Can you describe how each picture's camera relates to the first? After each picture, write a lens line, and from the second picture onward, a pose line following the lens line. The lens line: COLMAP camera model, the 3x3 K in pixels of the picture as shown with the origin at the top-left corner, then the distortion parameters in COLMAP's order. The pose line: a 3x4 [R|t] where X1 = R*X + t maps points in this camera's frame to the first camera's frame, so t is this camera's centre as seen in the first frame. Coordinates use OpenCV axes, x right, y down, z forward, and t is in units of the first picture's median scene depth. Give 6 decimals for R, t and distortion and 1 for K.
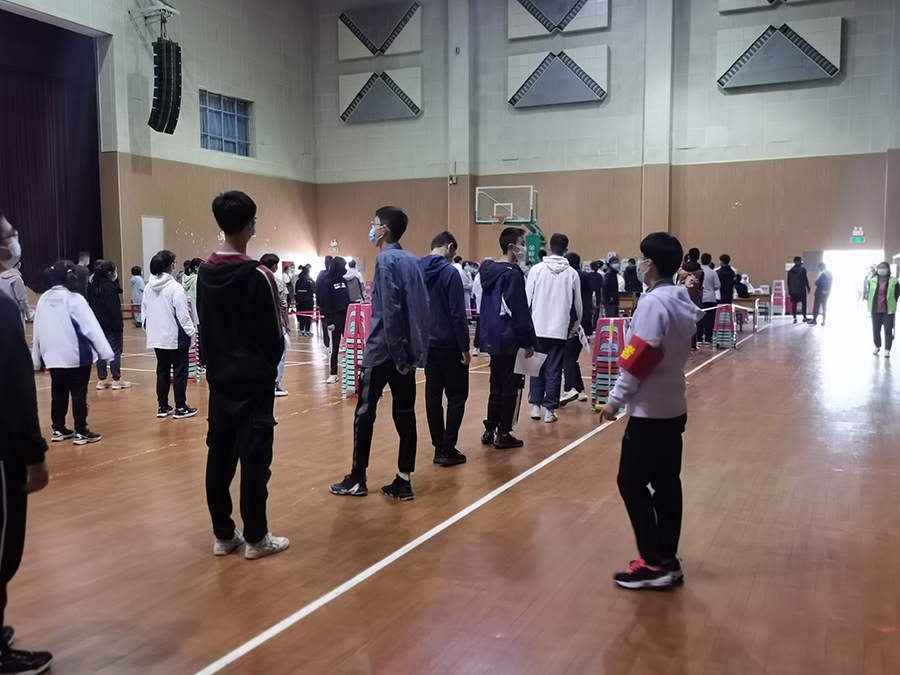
lens RADIAL K [[860.9, 0, 450.0], [0, 860.9, 337.5], [0, 0, 1]] dist [0.045460, 0.009270]
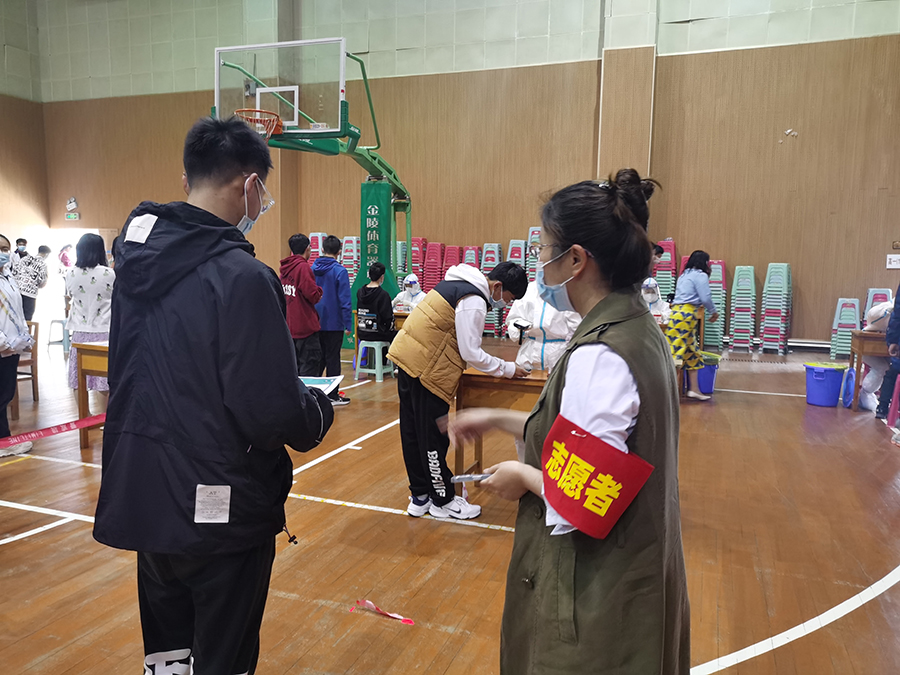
lens RADIAL K [[703.5, 0, 450.0], [0, 703.5, 337.5], [0, 0, 1]] dist [0.073324, -0.042954]
pose [[0.996722, 0.012246, 0.079968, 0.099792], [-0.014675, 0.999446, 0.029856, -0.043192], [-0.079559, -0.030932, 0.996350, 0.565477]]
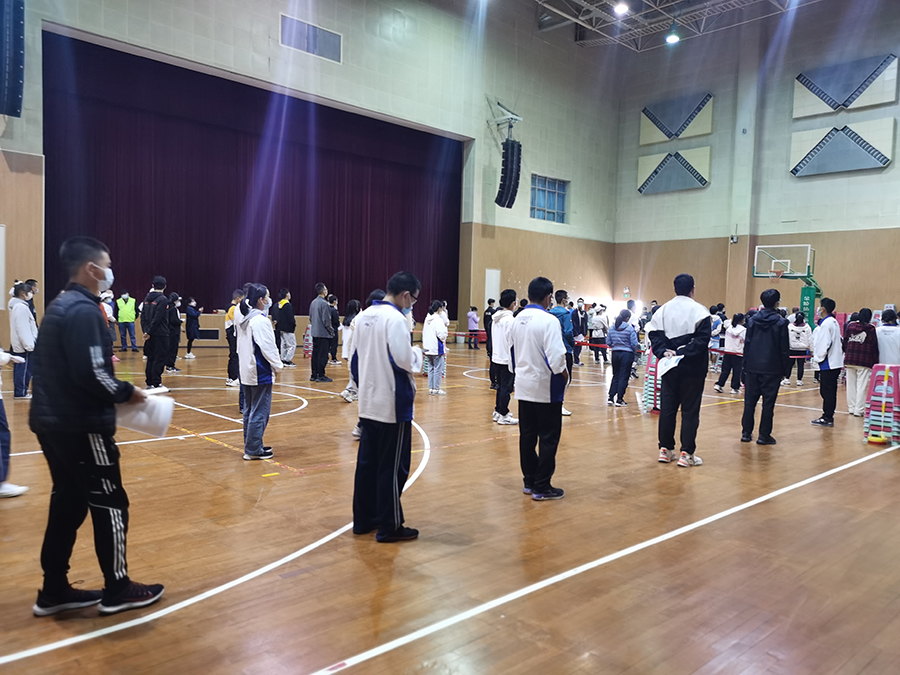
lens RADIAL K [[703.5, 0, 450.0], [0, 703.5, 337.5], [0, 0, 1]] dist [0.073324, -0.042954]
pose [[0.934582, 0.046841, -0.352650, -0.010250], [-0.059737, 0.997882, -0.025768, 0.000675], [0.350696, 0.045148, 0.935400, -0.050083]]
